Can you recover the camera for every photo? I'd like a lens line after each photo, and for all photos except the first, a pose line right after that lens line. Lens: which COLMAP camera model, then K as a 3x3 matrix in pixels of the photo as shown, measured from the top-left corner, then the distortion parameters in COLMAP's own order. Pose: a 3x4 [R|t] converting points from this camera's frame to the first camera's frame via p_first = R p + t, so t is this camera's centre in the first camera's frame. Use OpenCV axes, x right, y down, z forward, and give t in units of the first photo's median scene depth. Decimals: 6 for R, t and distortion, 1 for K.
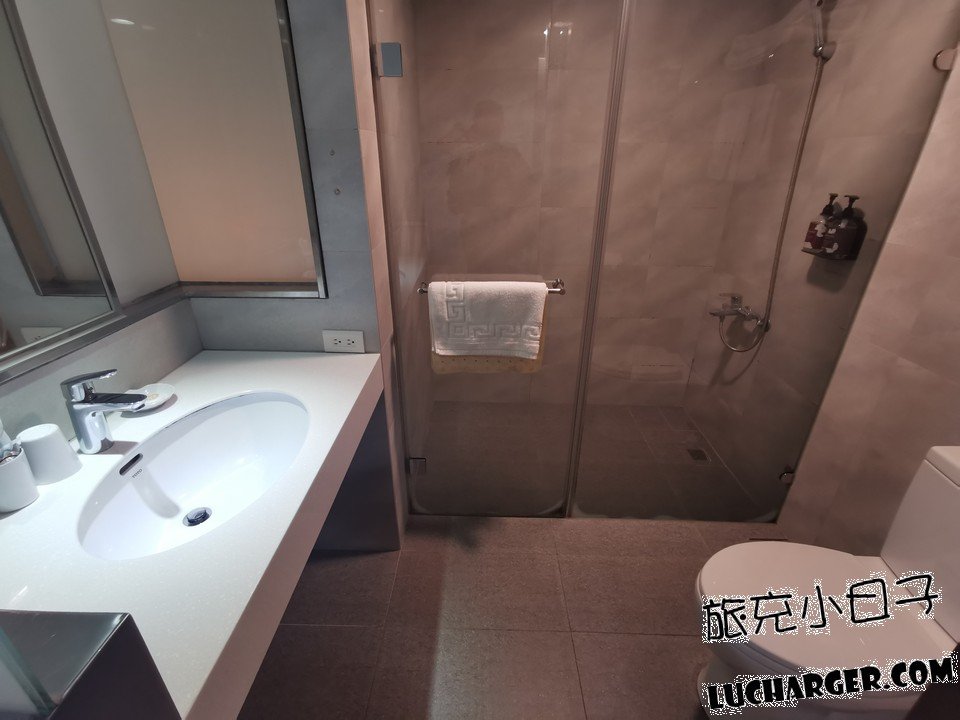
lens RADIAL K [[439.3, 0, 479.1], [0, 439.3, 360.1], [0, 0, 1]] dist [-0.002090, 0.002785]
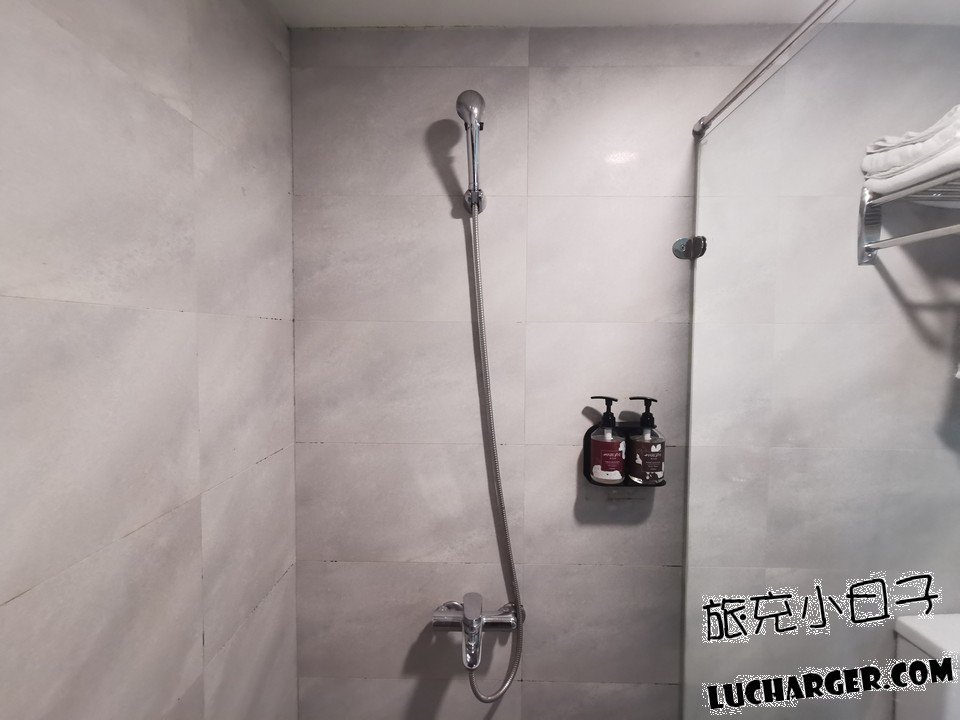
lens RADIAL K [[439.3, 0, 478.6], [0, 439.3, 360.0], [0, 0, 1]] dist [-0.002090, 0.002785]
pose [[-0.003498, -0.054778, 0.998492, 0.131066], [0.414259, 0.908712, 0.051304, -0.526199], [-0.910152, 0.413814, 0.019514, 1.099725]]
